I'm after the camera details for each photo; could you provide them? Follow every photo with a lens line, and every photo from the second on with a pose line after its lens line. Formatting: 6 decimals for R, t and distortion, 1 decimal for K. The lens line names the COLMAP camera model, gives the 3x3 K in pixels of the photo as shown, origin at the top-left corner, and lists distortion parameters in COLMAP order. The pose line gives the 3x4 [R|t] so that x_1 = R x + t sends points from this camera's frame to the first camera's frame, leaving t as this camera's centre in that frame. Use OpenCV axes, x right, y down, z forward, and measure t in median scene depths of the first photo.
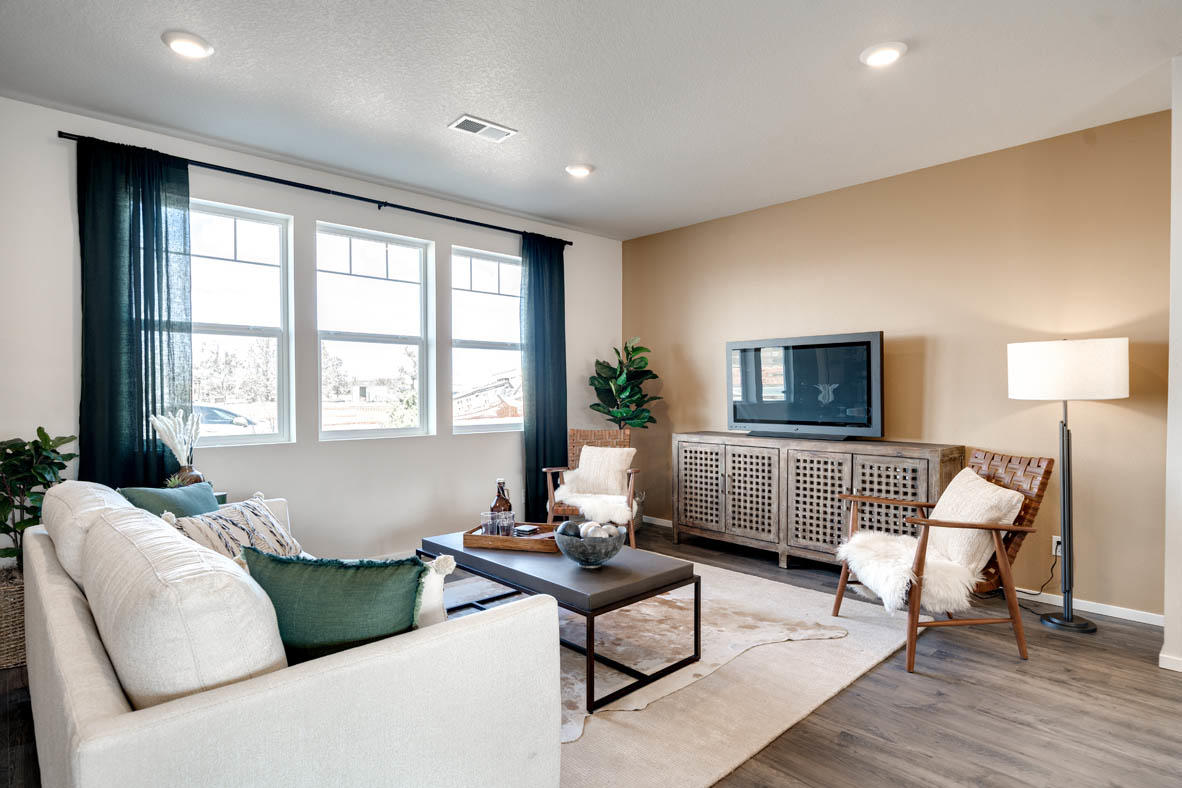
lens RADIAL K [[634.7, 0, 588.9], [0, 634.7, 392.3], [0, 0, 1]] dist [0.000235, 0.000824]
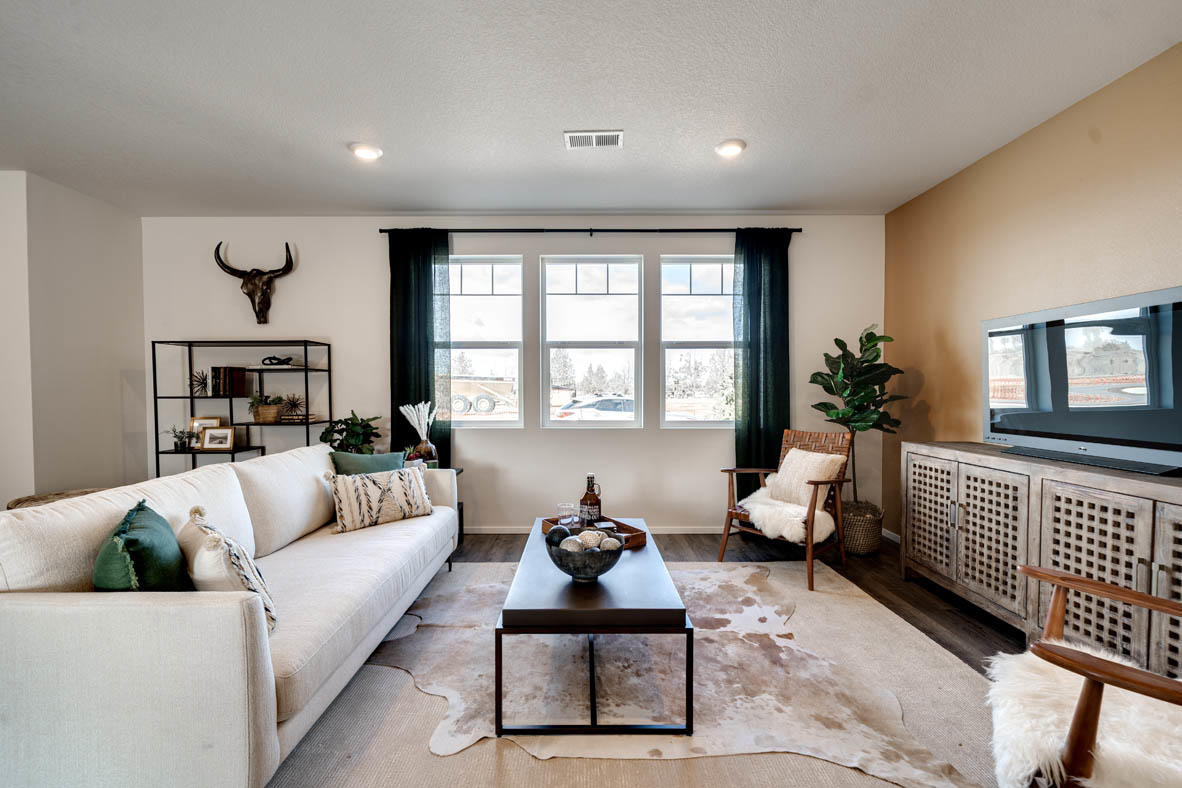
lens RADIAL K [[510.9, 0, 587.3], [0, 510.9, 395.3], [0, 0, 1]] dist [-0.000719, 0.000190]
pose [[0.724831, 0.008425, -0.688875, 0.316804], [-0.000987, 0.999937, 0.011192, -0.000193], [0.688926, -0.007432, 0.724794, 0.288503]]
